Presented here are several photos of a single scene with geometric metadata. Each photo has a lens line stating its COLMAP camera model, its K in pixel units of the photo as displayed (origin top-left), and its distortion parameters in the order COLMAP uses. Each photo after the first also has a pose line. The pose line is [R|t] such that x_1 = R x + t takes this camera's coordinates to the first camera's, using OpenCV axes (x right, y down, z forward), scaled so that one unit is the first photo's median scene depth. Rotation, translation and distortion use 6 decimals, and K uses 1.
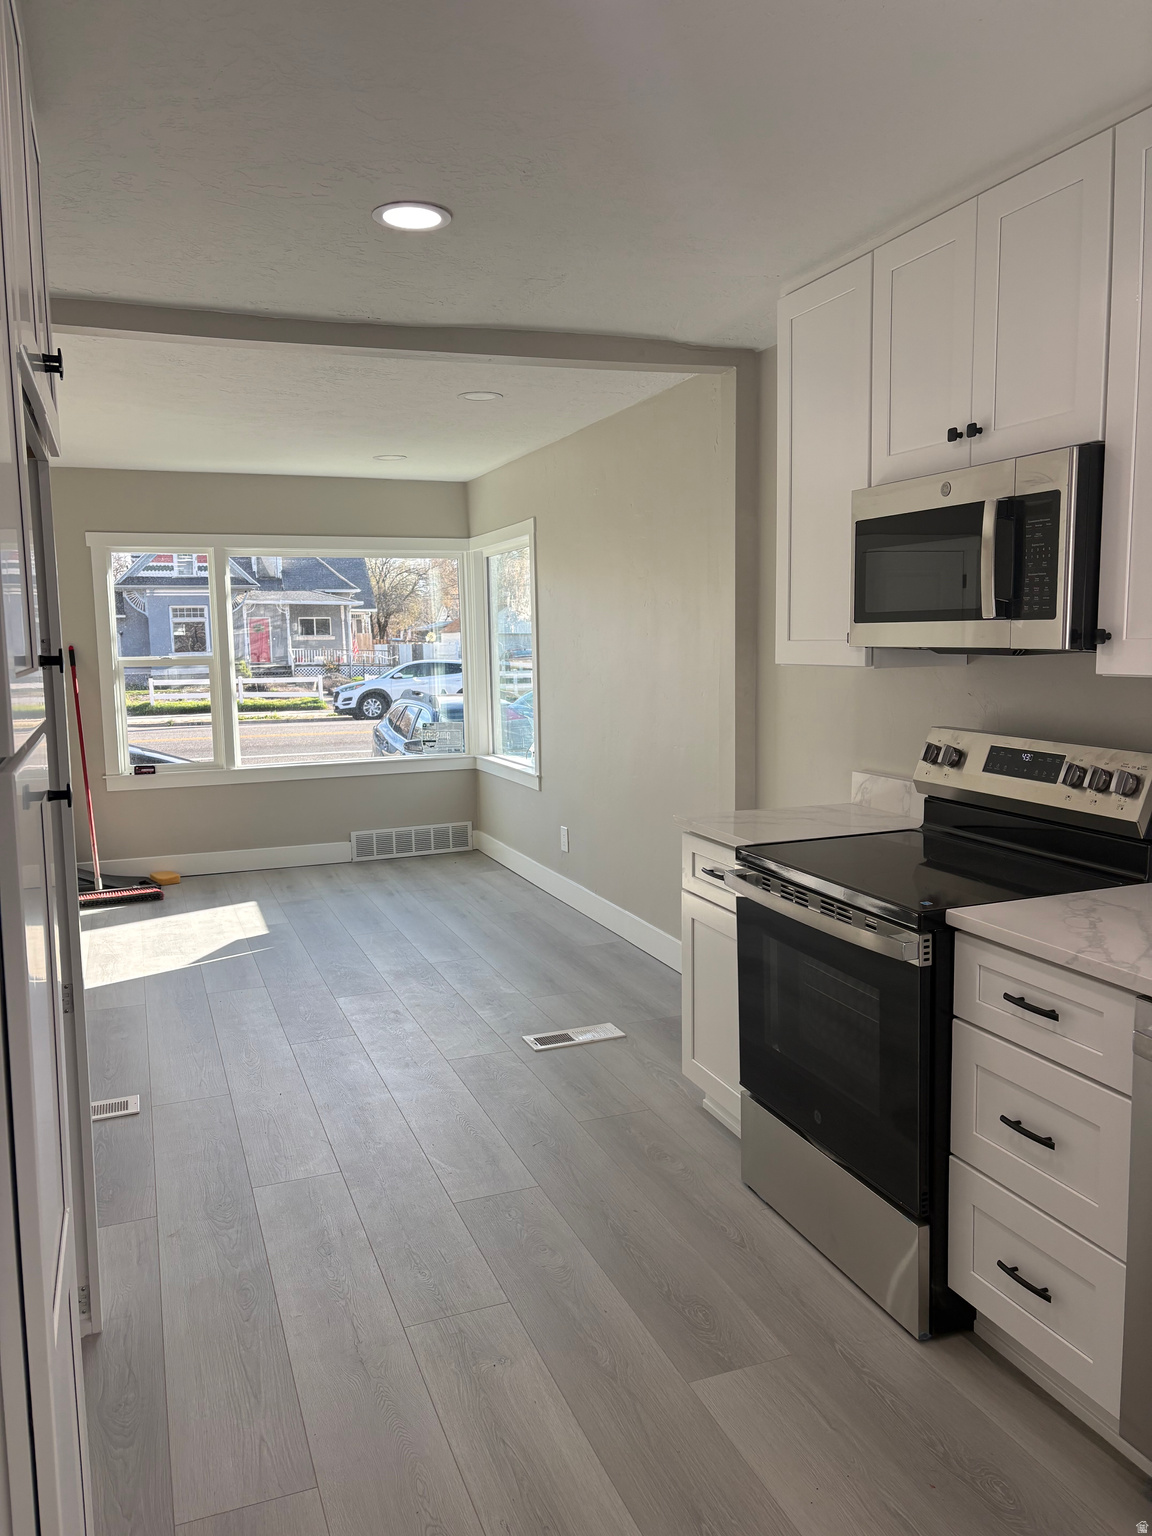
lens RADIAL K [[1165.0, 0, 570.9], [0, 1165.0, 767.3], [0, 0, 1]] dist [0.059312, -0.057742]
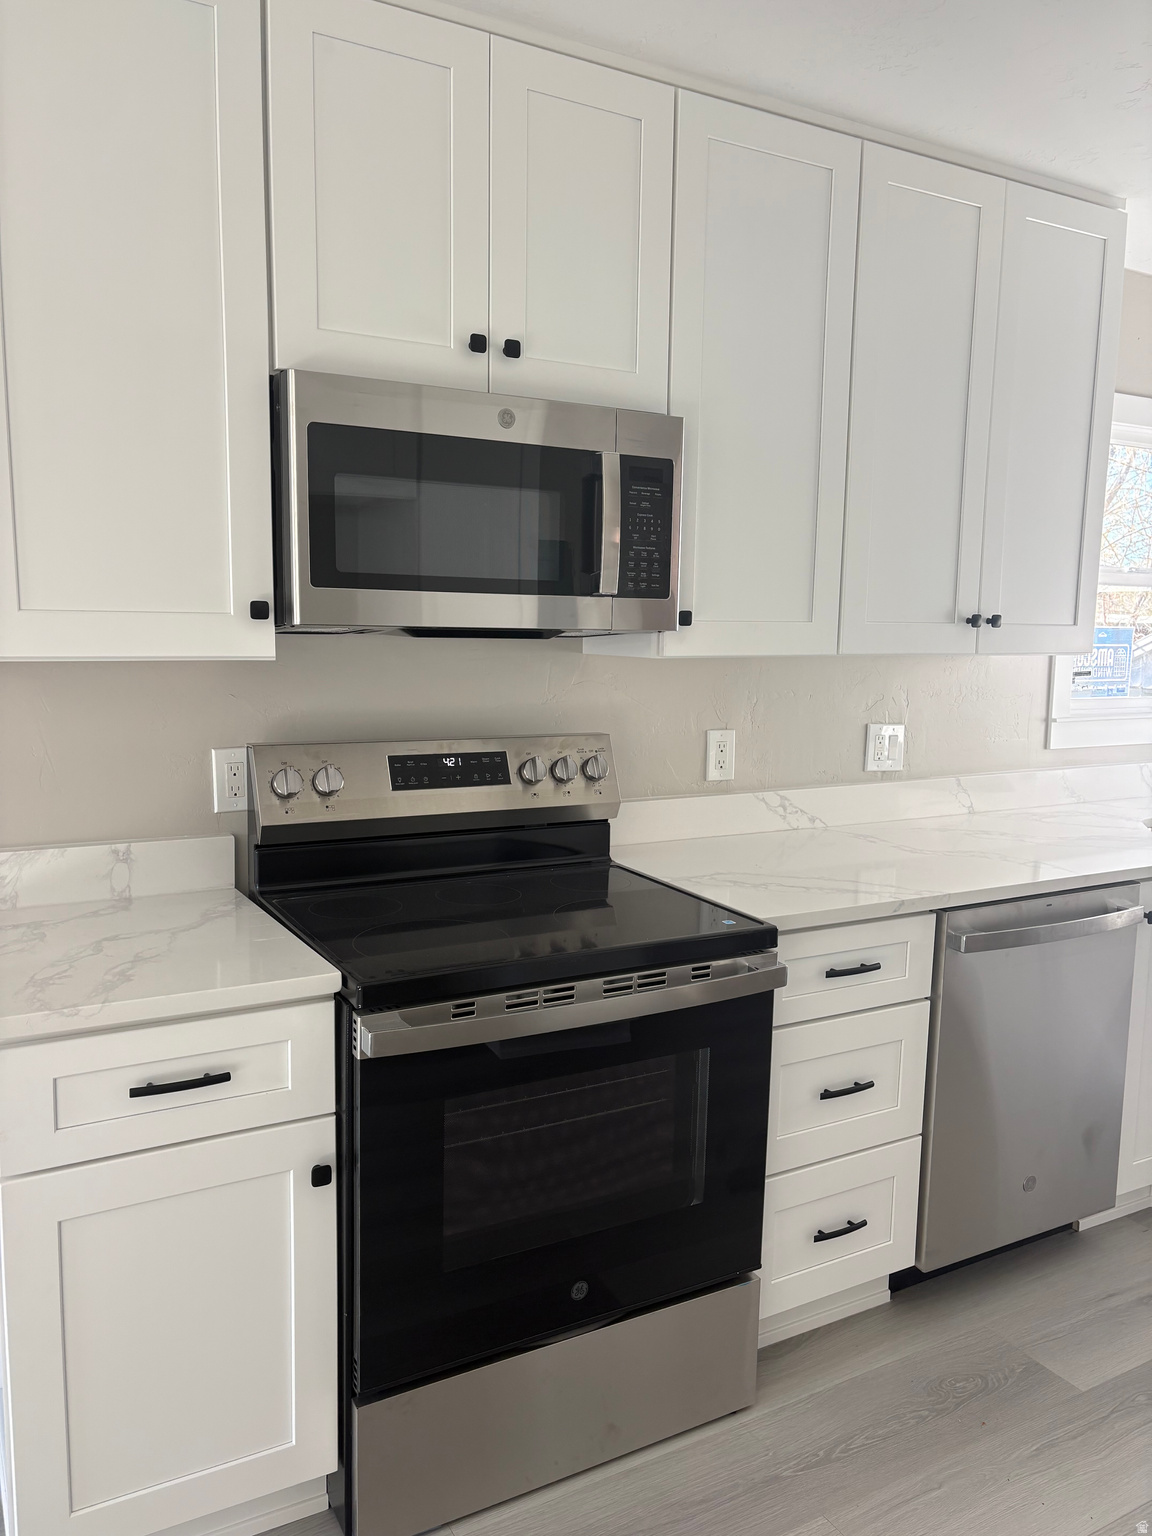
lens RADIAL K [[1165.0, 0, 577.7], [0, 1165.0, 776.1], [0, 0, 1]] dist [0.059312, -0.057742]
pose [[-0.159408, -0.113845, 0.980627, -0.504234], [0.100948, 0.986242, 0.130906, -0.113122], [-0.982038, 0.119860, -0.145722, 1.201805]]
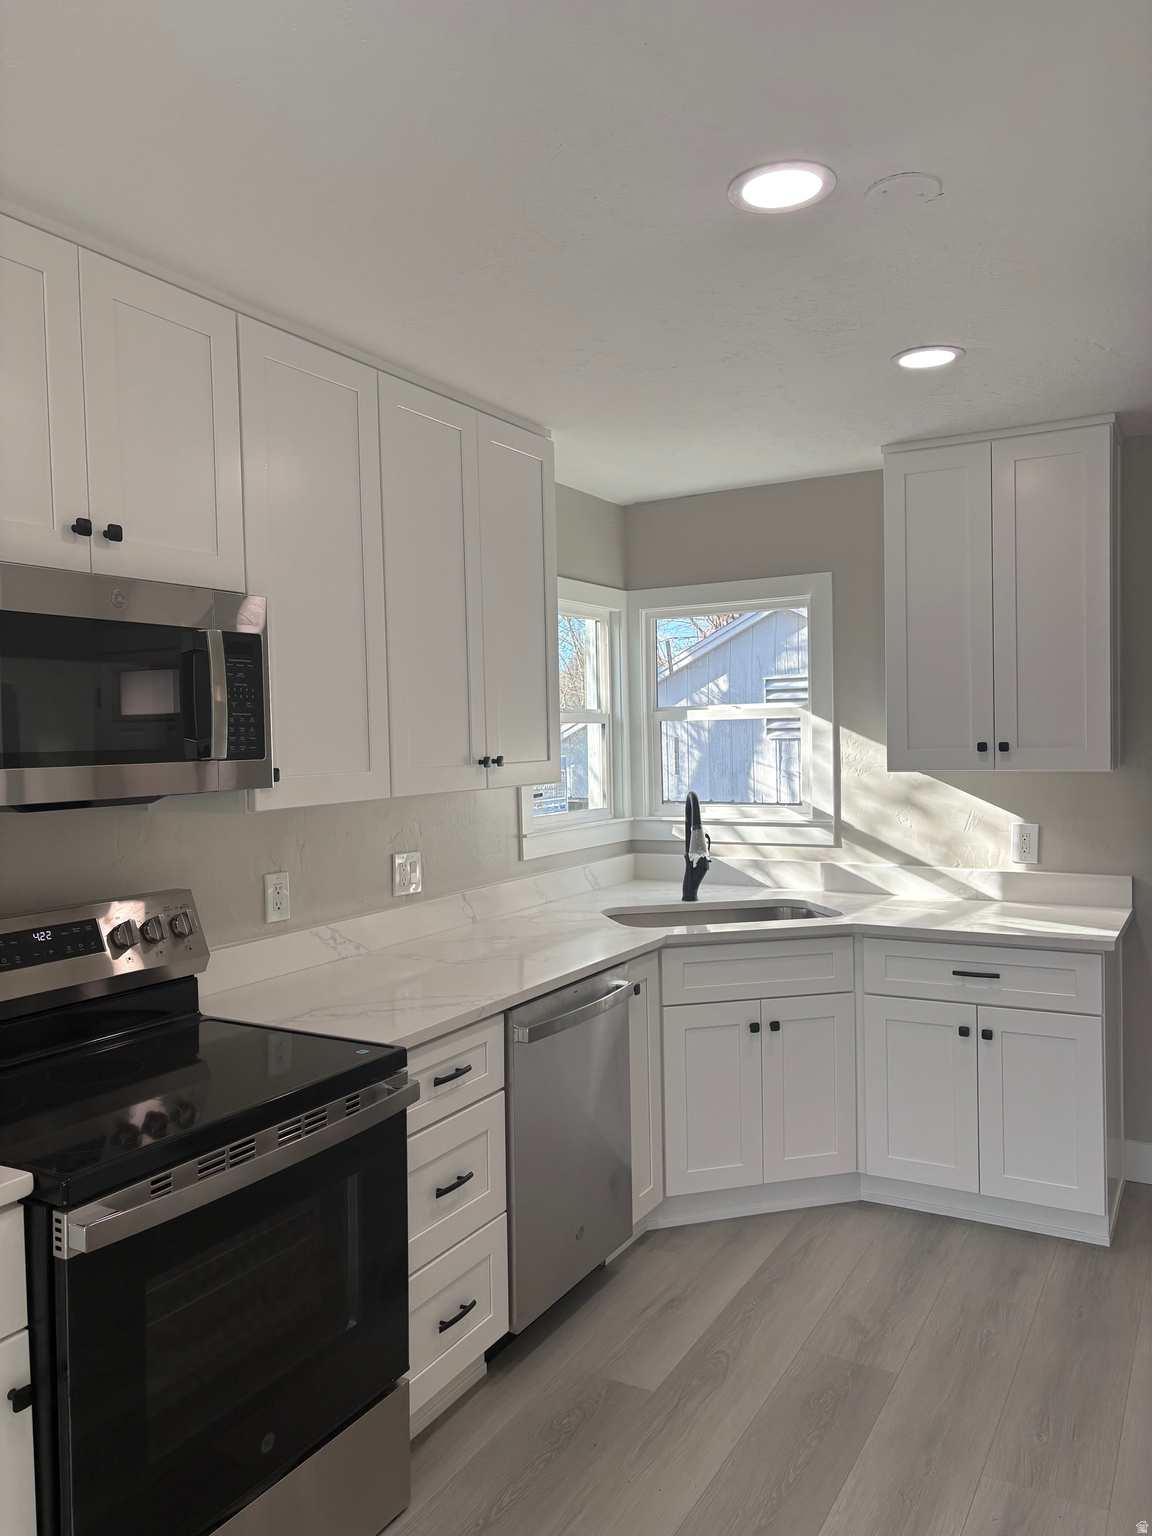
lens RADIAL K [[1165.0, 0, 579.4], [0, 1165.0, 766.5], [0, 0, 1]] dist [0.059312, -0.057742]
pose [[-0.646454, 0.010359, 0.762883, -0.530894], [0.120933, 0.988658, 0.089052, -0.173783], [-0.753308, 0.149826, -0.640375, 1.417601]]
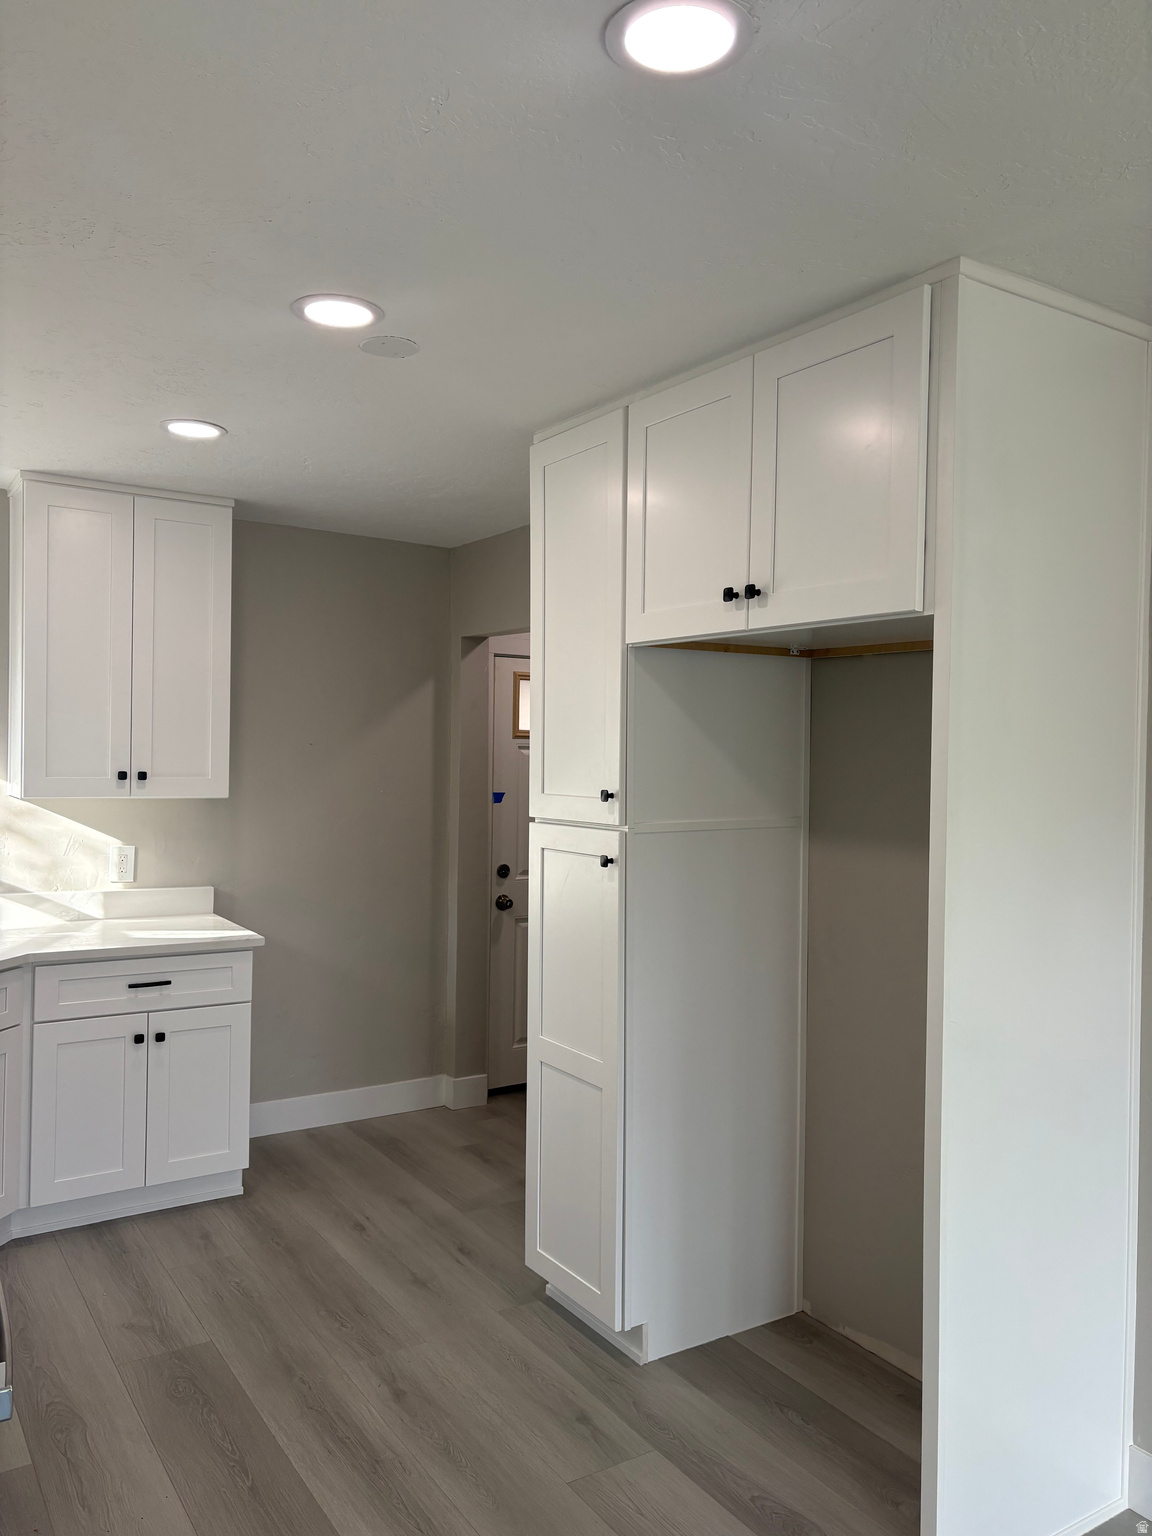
lens RADIAL K [[1165.0, 0, 573.7], [0, 1165.0, 769.9], [0, 0, 1]] dist [0.059312, -0.057742]
pose [[-0.976620, 0.003159, -0.214950, 0.018671], [-0.026470, 0.990516, 0.134821, -0.244904], [0.213337, 0.137359, -0.967274, 1.761953]]
